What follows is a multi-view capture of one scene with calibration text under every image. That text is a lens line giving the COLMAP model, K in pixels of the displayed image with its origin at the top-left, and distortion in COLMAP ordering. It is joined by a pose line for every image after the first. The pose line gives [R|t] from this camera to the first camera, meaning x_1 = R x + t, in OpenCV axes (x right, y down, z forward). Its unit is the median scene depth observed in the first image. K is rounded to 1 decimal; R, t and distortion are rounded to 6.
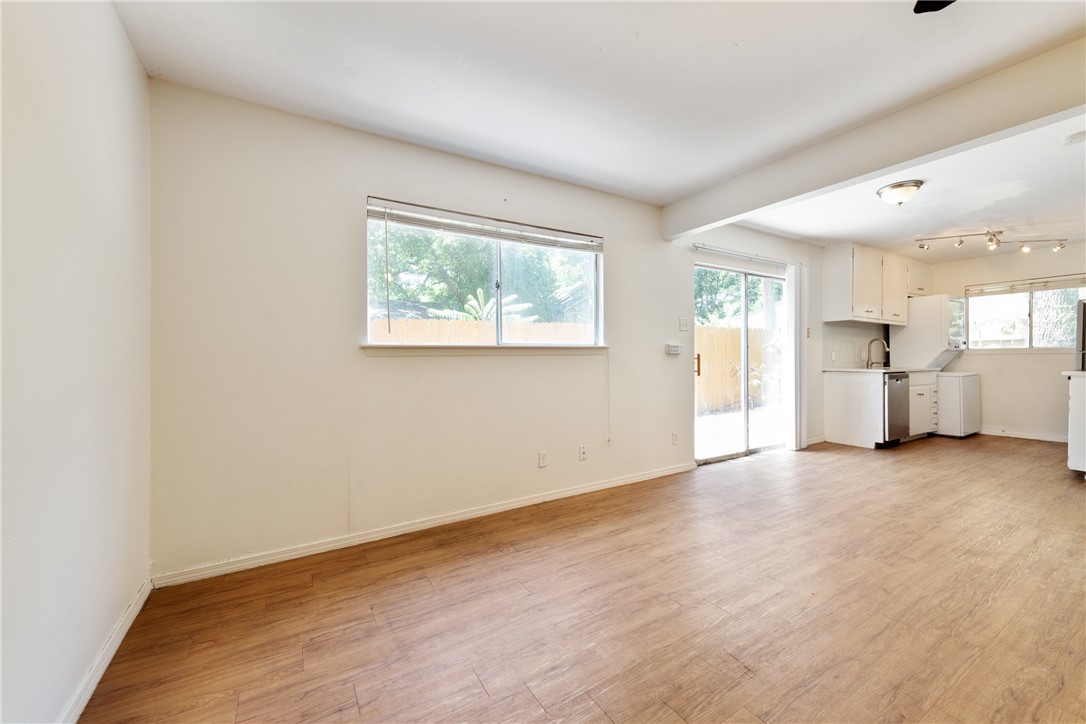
lens RADIAL K [[426.5, 0, 546.4], [0, 426.5, 361.1], [0, 0, 1]] dist [0.011404, -0.002955]
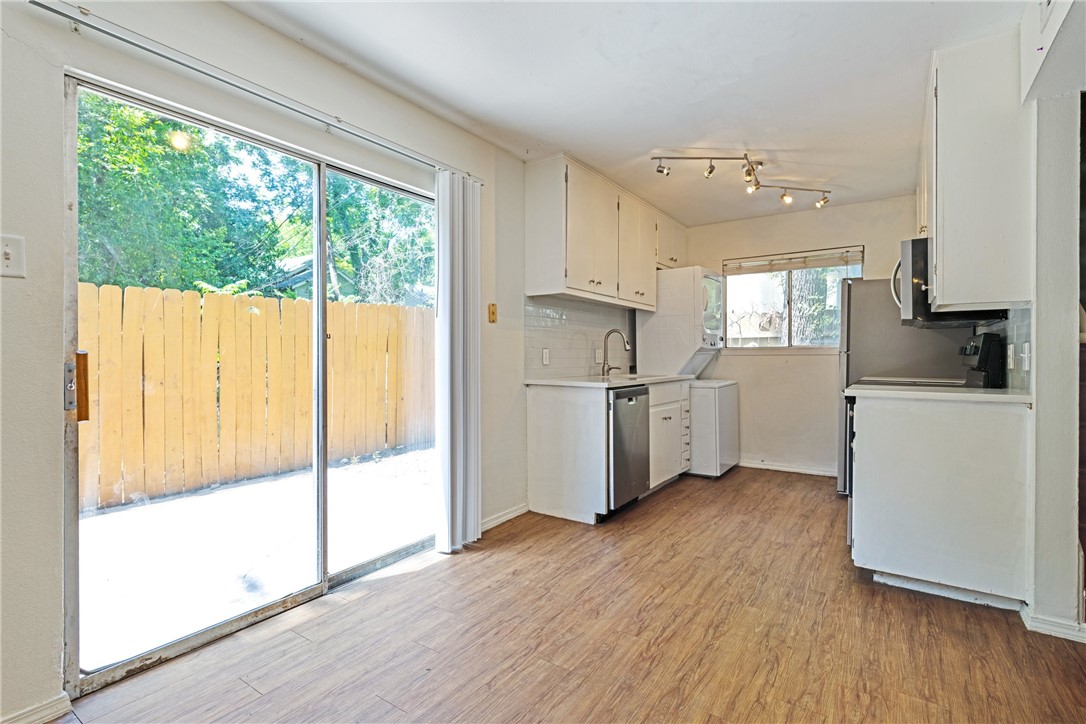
lens RADIAL K [[517.7, 0, 546.6], [0, 517.7, 357.6], [0, 0, 1]] dist [0.017419, -0.000282]
pose [[0.910197, 0.001298, 0.414173, 0.455426], [0.000732, 0.999988, -0.004743, -0.009980], [-0.414174, 0.004620, 0.910186, 0.437610]]
